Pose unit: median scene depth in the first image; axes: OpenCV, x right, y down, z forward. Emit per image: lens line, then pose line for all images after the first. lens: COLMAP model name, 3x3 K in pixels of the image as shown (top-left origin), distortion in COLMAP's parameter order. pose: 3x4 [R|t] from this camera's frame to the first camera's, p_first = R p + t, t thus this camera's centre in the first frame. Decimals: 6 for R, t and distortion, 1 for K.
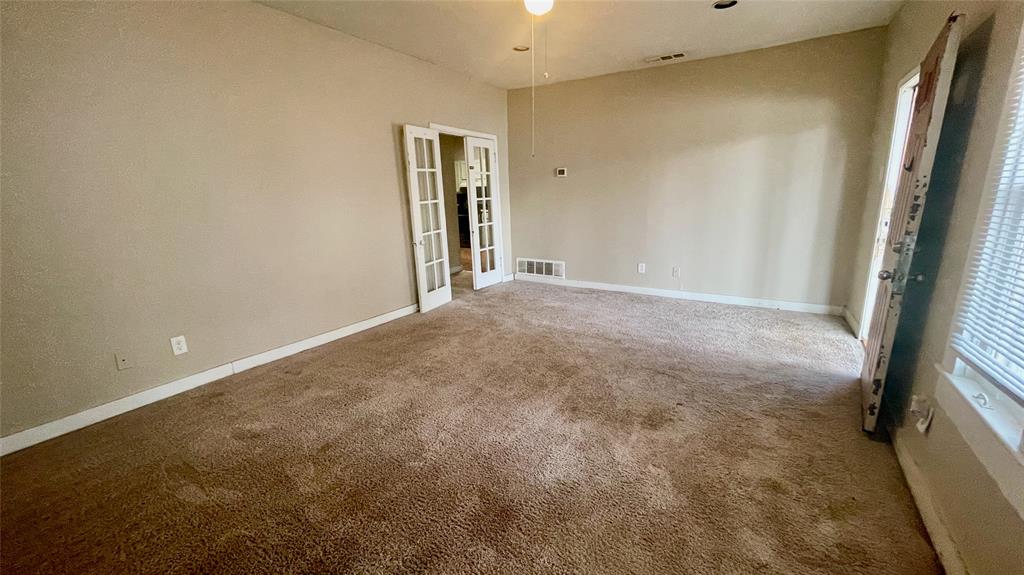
lens RADIAL K [[417.8, 0, 507.4], [0, 417.8, 290.6], [0, 0, 1]] dist [-0.000543, 0.000019]
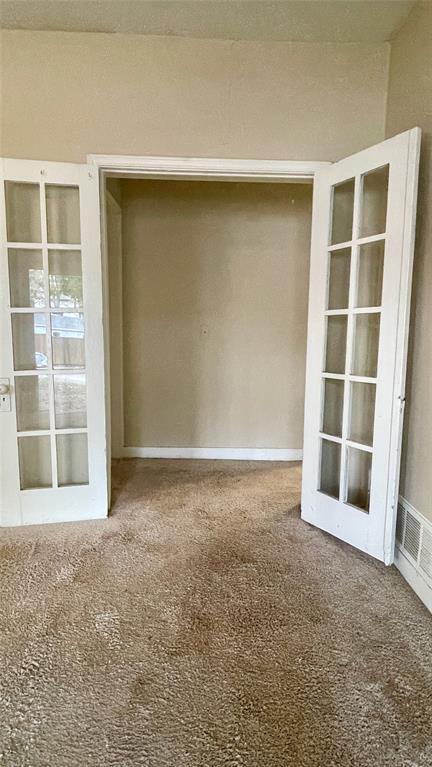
lens RADIAL K [[398.1, 0, 216.0], [0, 398.1, 383.5], [0, 0, 1]] dist [0.001200, 0.000178]
pose [[0.571297, 0.147200, -0.807436, 0.311300], [-0.222323, 0.974760, 0.020400, -0.178774], [0.790059, 0.167857, 0.589603, 0.872428]]
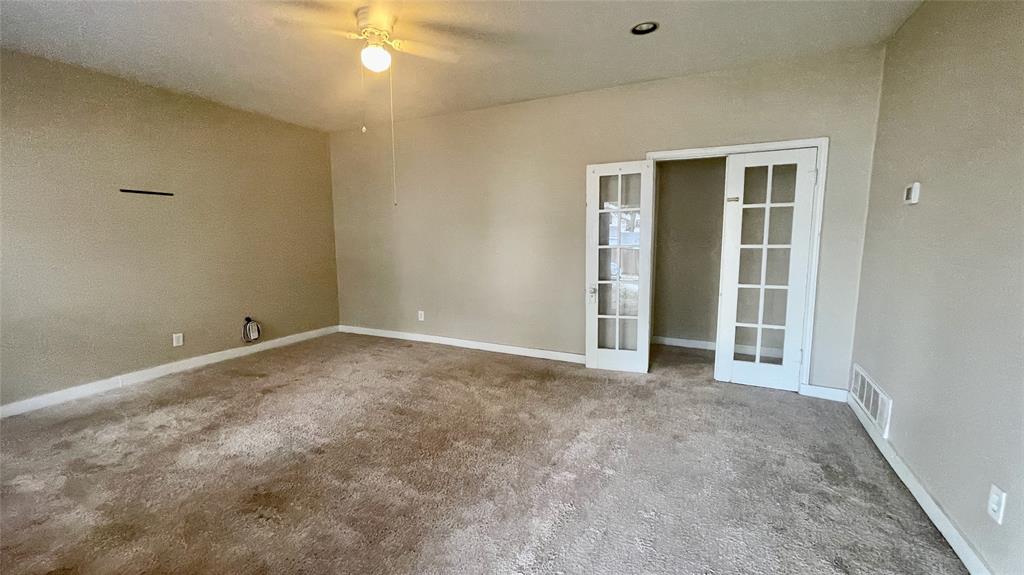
lens RADIAL K [[417.8, 0, 507.4], [0, 417.8, 290.6], [0, 0, 1]] dist [-0.000543, 0.000019]
pose [[0.103949, 0.164211, -0.980933, 0.624463], [-0.219568, 0.965731, 0.138398, -0.189445], [0.970044, 0.200995, 0.136442, 0.665035]]
